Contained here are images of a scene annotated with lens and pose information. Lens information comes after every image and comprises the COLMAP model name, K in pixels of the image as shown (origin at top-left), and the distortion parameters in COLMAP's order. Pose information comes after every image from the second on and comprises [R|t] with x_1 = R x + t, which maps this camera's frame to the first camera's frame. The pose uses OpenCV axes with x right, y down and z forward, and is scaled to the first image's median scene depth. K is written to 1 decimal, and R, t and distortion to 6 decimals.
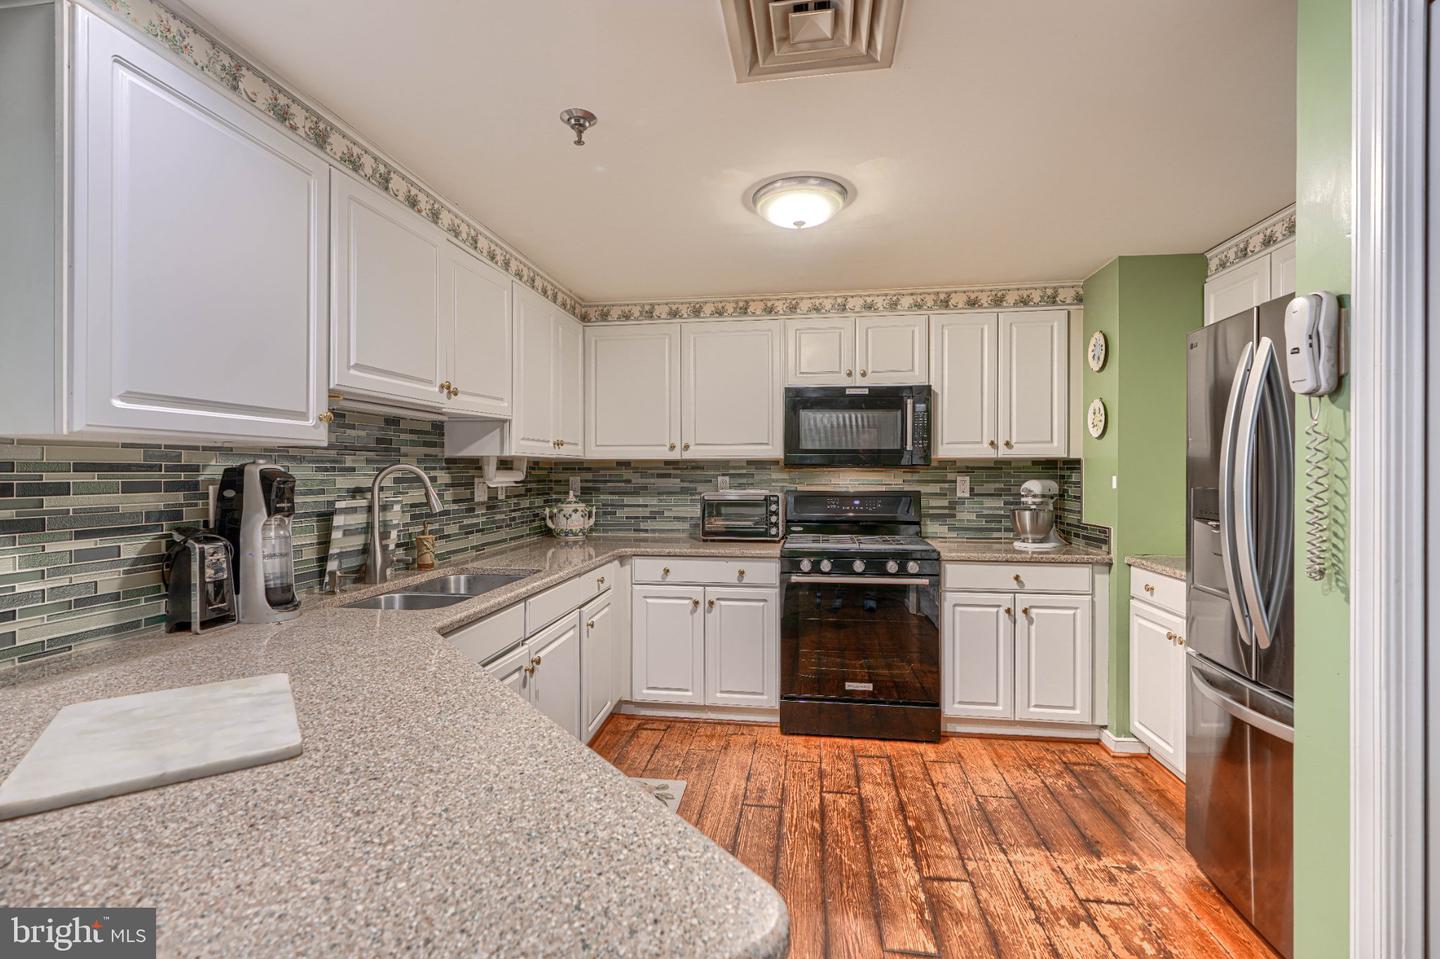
lens RADIAL K [[647.0, 0, 720.0], [0, 647.0, 464.2], [0, 0, 1]] dist [-0.000491, -0.000212]
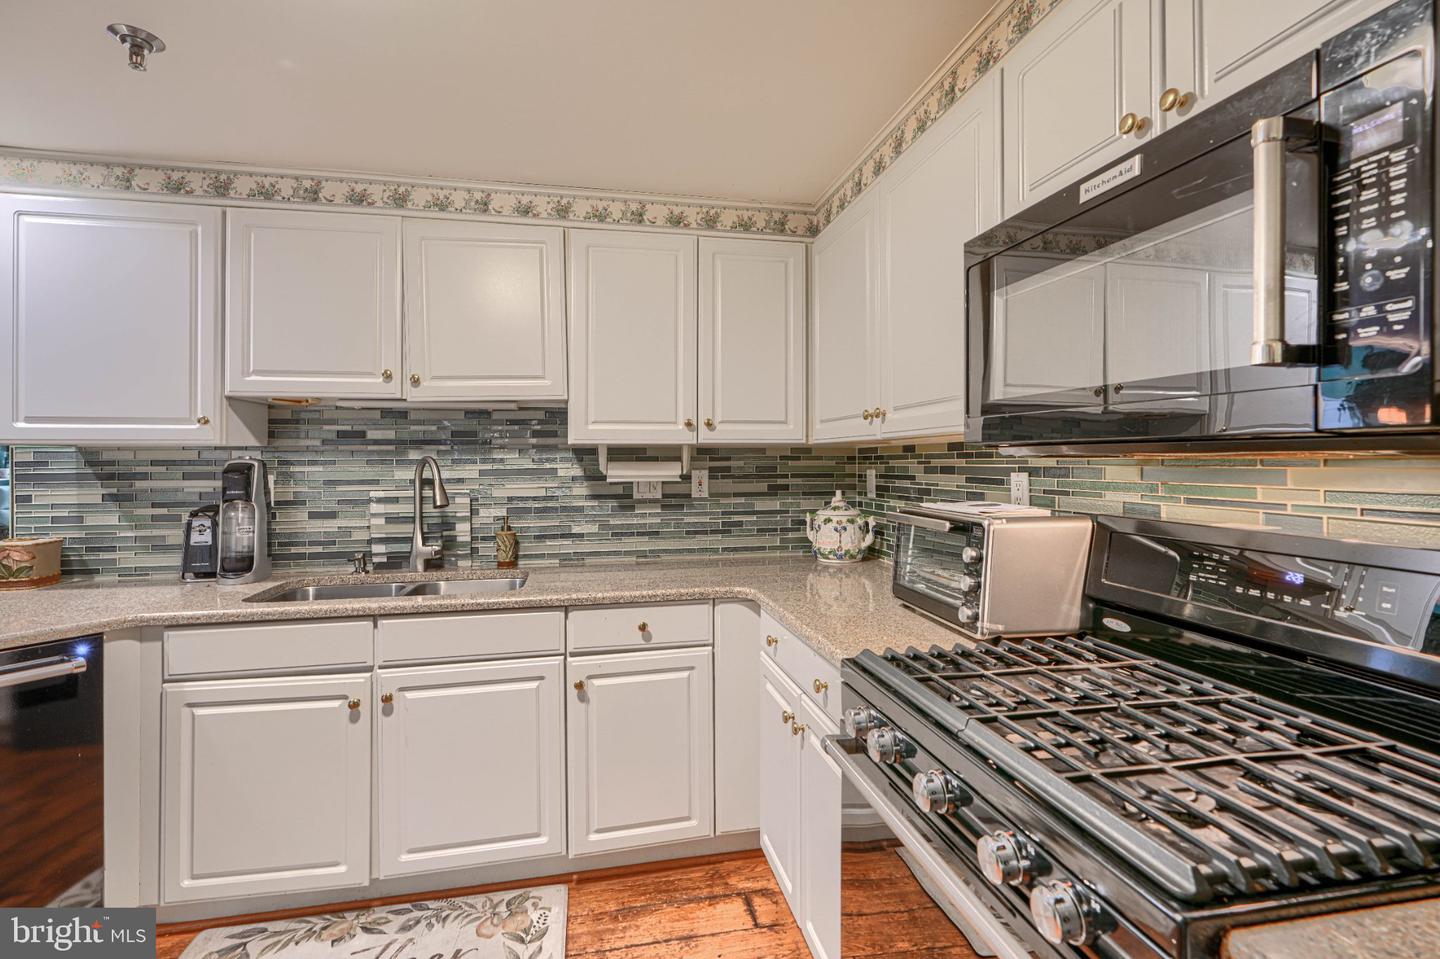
lens RADIAL K [[667.8, 0, 732.0], [0, 667.8, 451.5], [0, 0, 1]] dist [0.004813, 0.000368]
pose [[0.324996, -0.014083, -0.945610, 0.552156], [0.015832, 0.999830, -0.009449, 0.007644], [0.945583, -0.011900, 0.325164, 0.952438]]
